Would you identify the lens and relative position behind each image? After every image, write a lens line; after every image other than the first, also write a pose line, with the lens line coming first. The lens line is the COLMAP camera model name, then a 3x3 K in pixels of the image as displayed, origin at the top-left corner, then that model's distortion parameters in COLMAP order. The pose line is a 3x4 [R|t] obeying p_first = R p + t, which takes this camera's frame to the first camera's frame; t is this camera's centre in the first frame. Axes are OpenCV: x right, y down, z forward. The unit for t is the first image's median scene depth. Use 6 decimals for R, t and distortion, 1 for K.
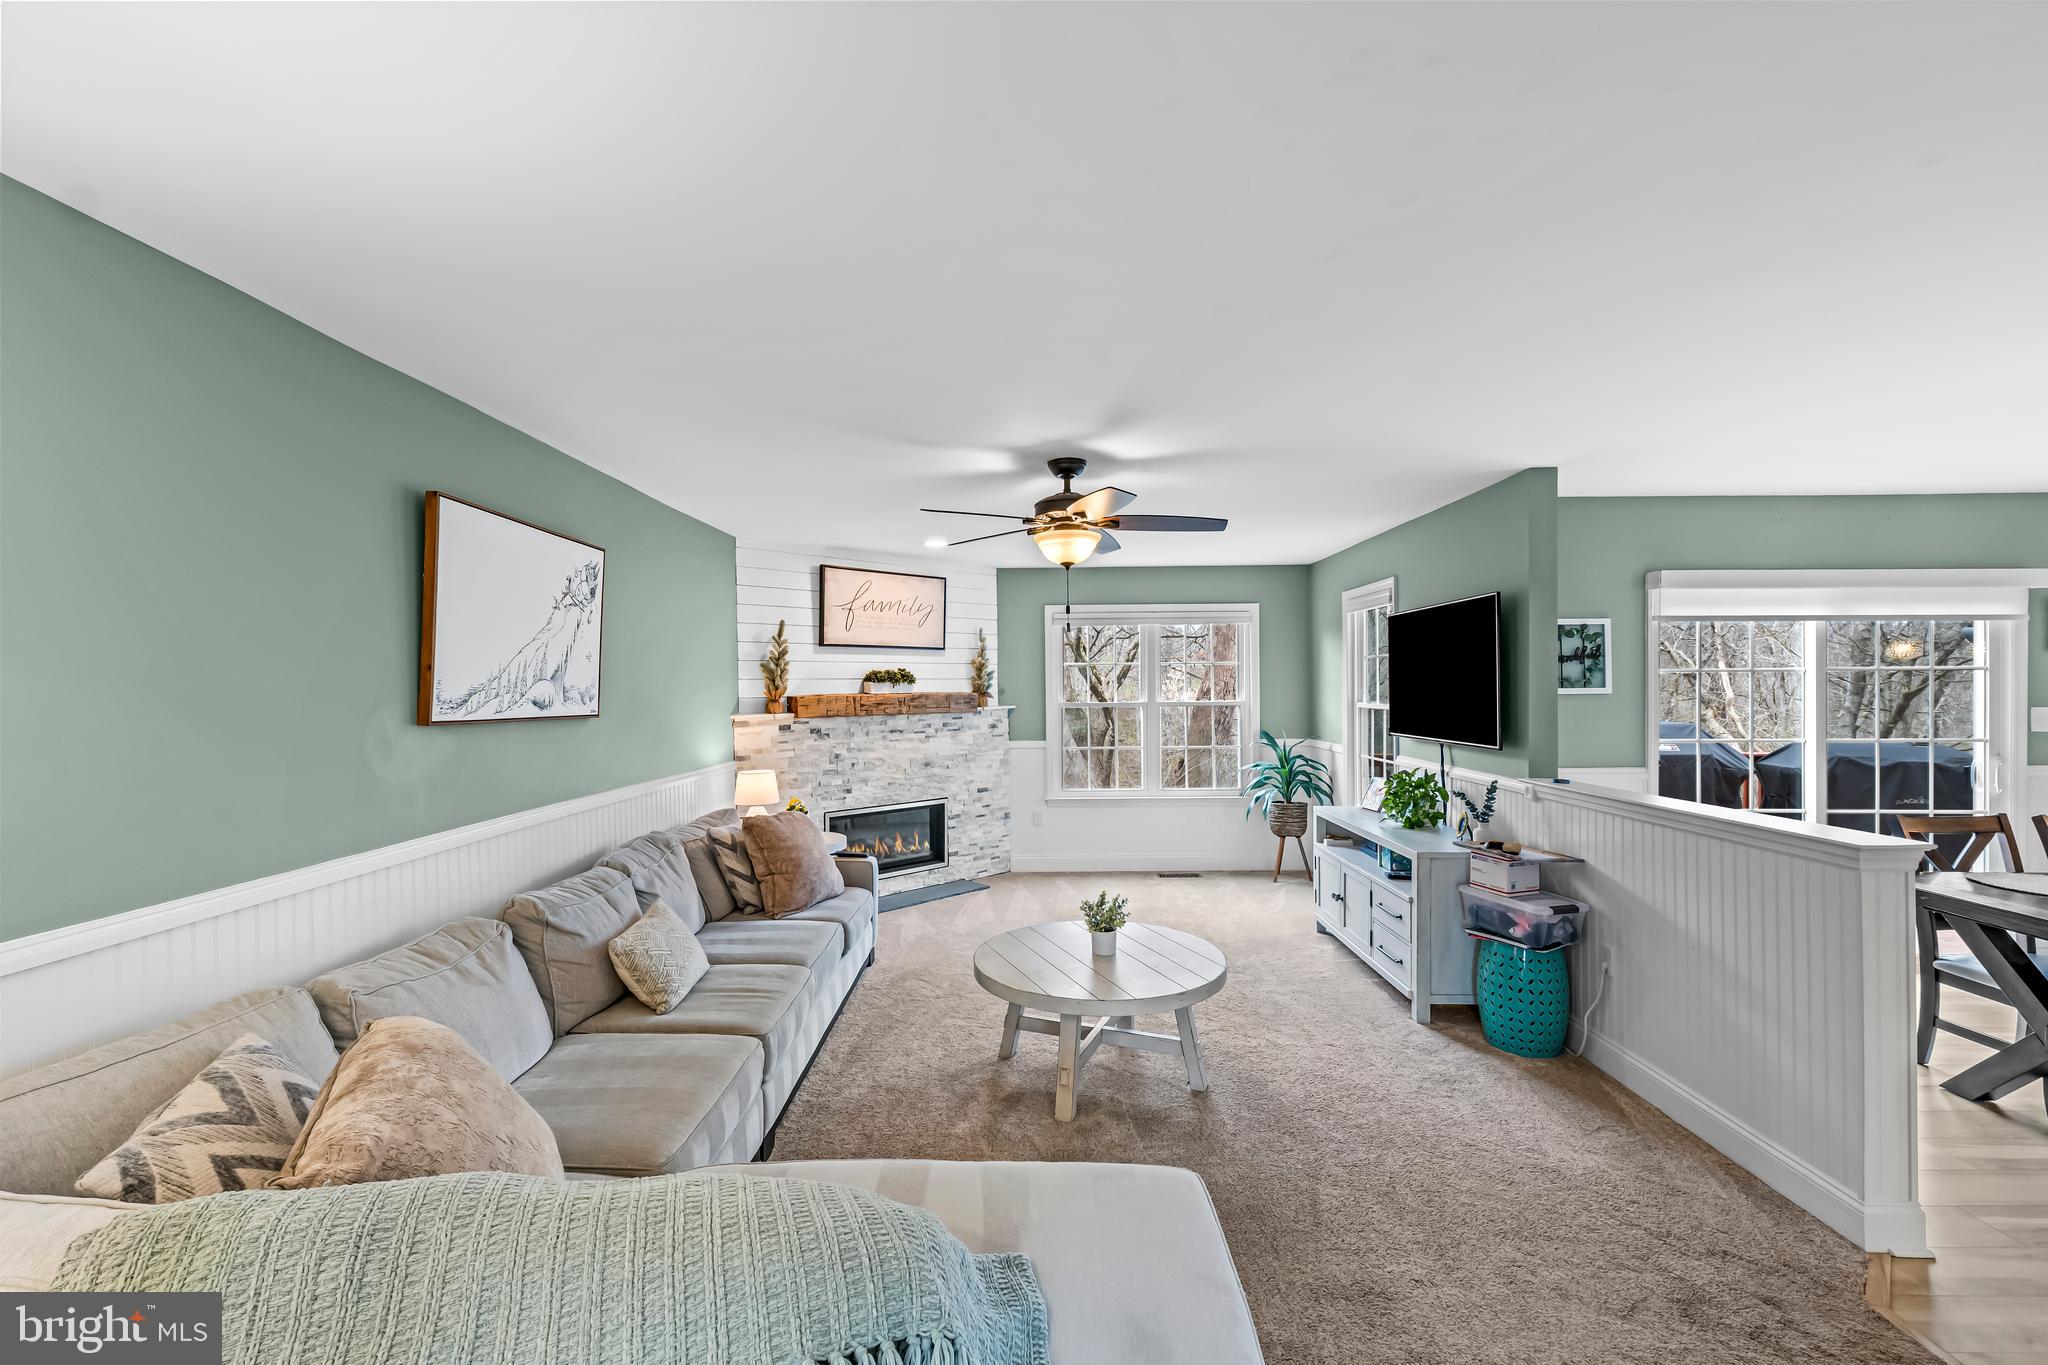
lens RADIAL K [[857.9, 0, 1024.3], [0, 857.9, 690.4], [0, 0, 1]] dist [0.004114, 0.001073]
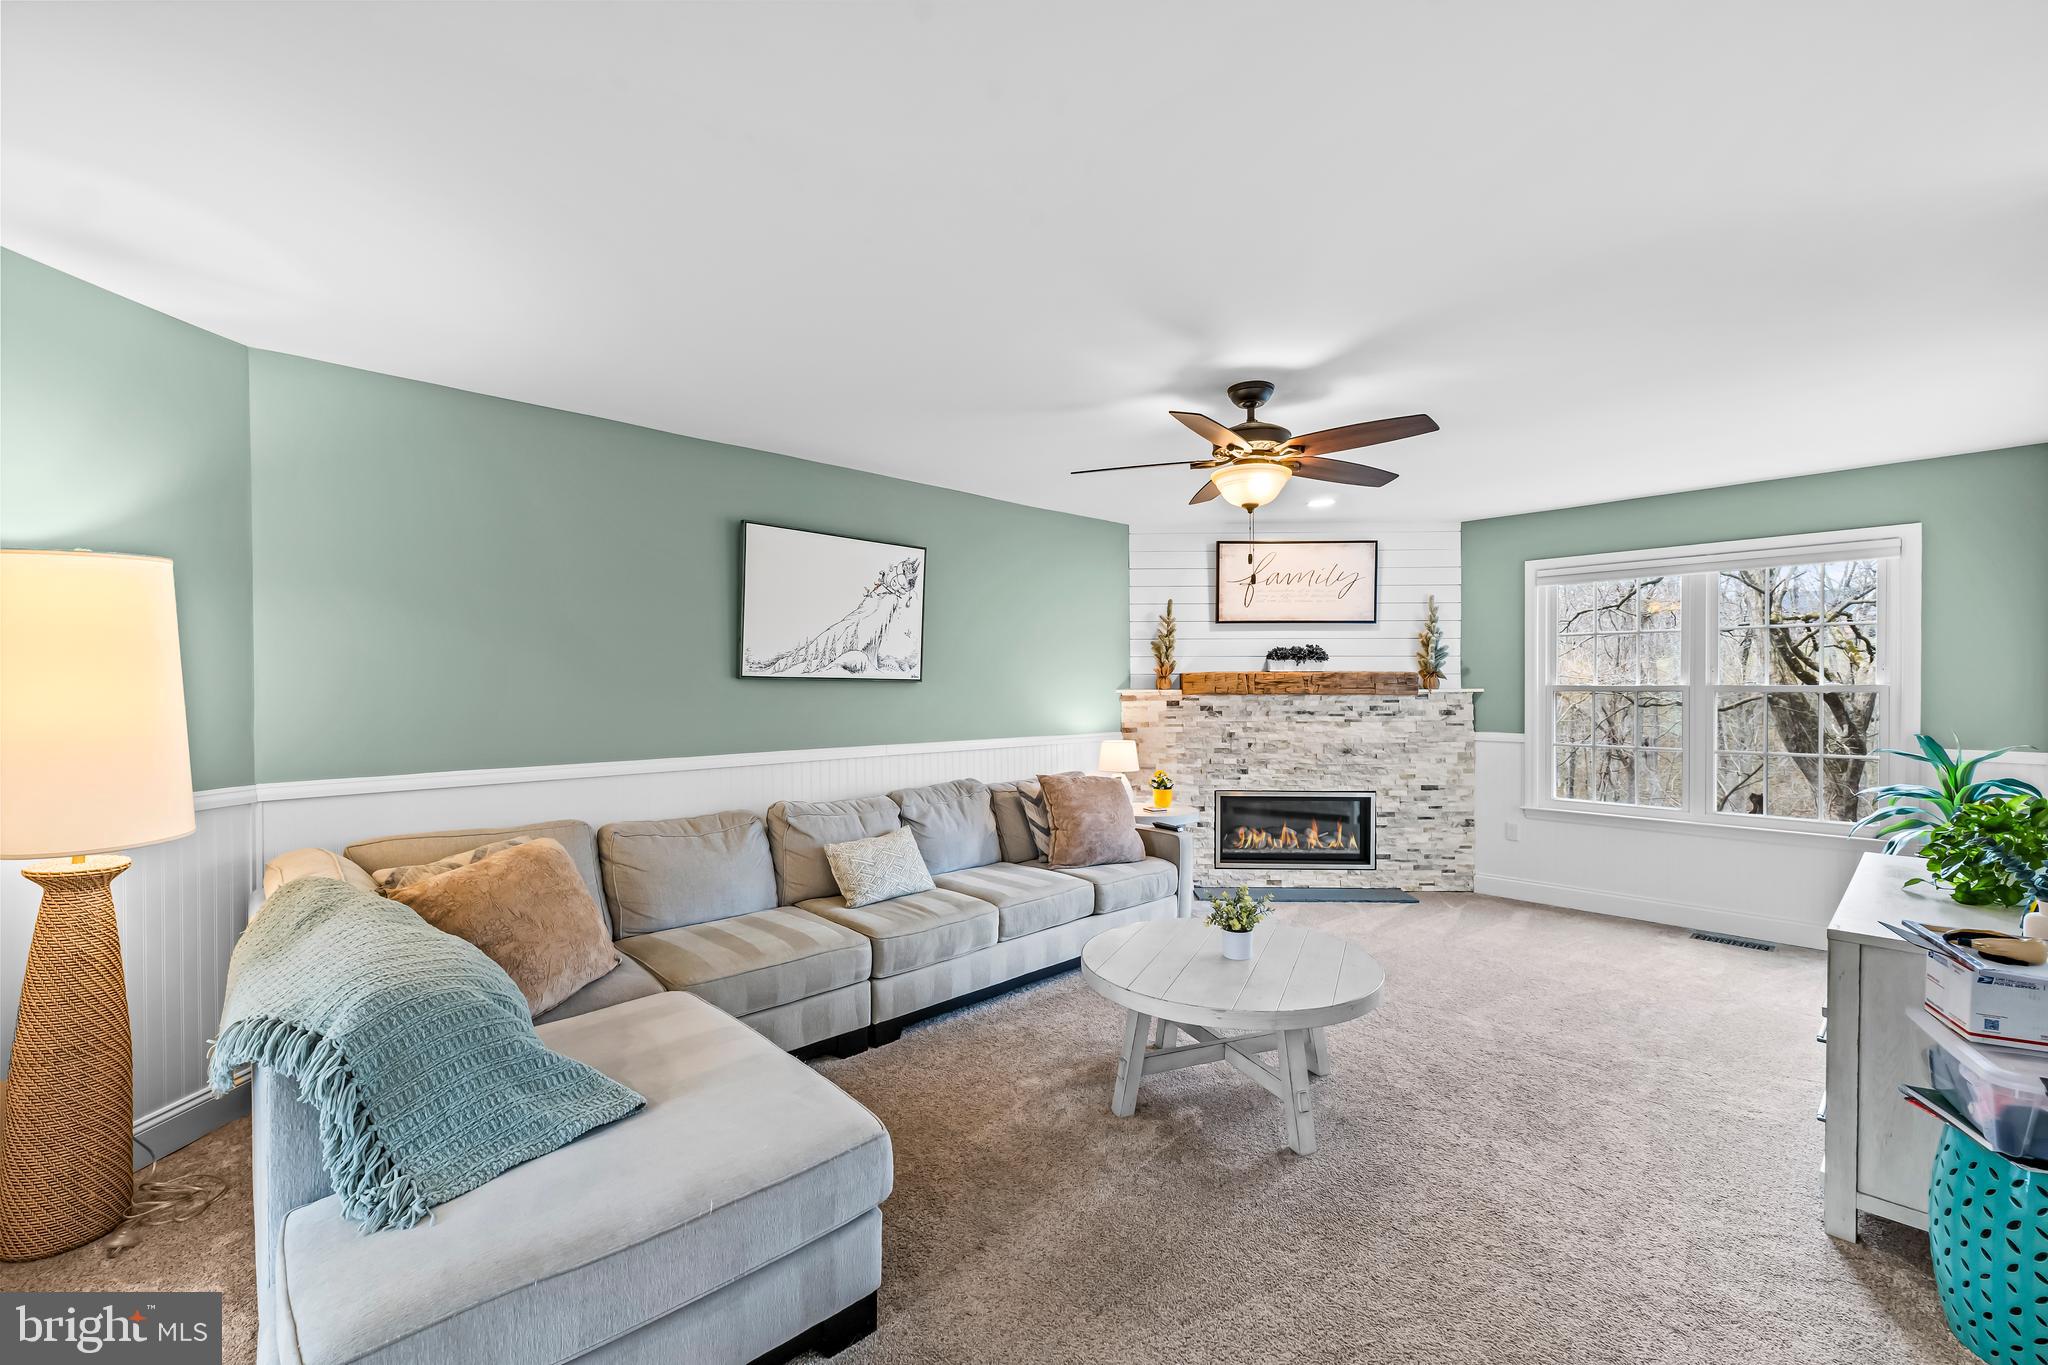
lens RADIAL K [[857.9, 0, 1024.3], [0, 857.9, 690.4], [0, 0, 1]] dist [0.004114, 0.001073]
pose [[0.696496, 0.011544, -0.717468, 0.324223], [-0.009258, 0.999932, 0.007101, 0.021239], [0.717501, 0.001697, 0.696556, 0.147698]]
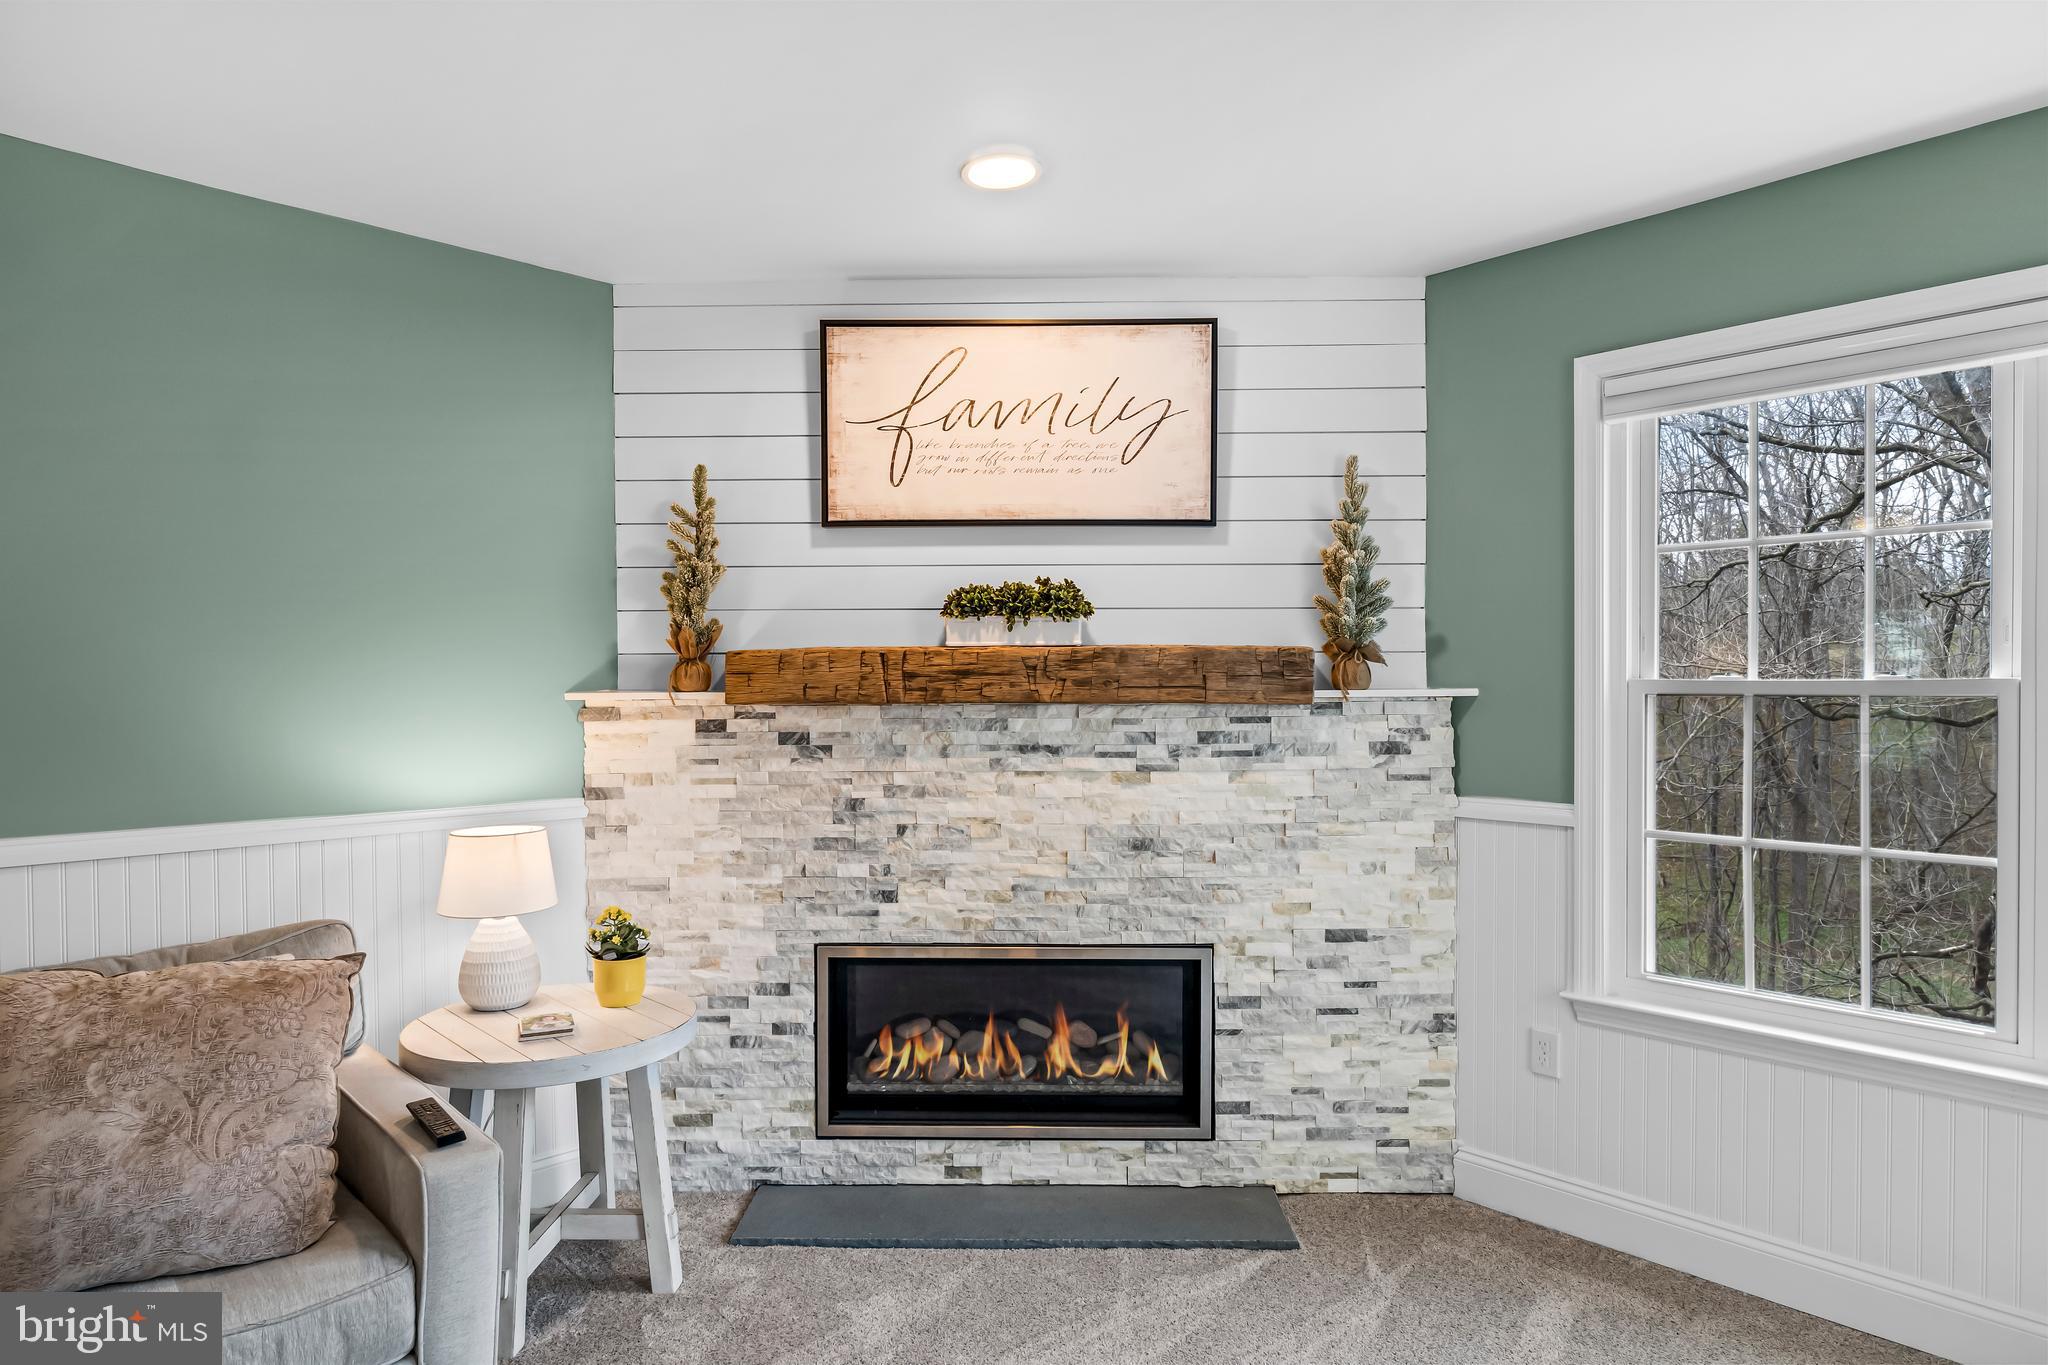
lens RADIAL K [[1141.7, 0, 1017.1], [0, 1141.7, 691.2], [0, 0, 1]] dist [-0.005642, -0.000423]
pose [[0.706260, 0.012180, -0.707848, 0.205593], [-0.007333, 0.999924, 0.009889, 0.019167], [0.707914, -0.001793, 0.706296, 0.689951]]
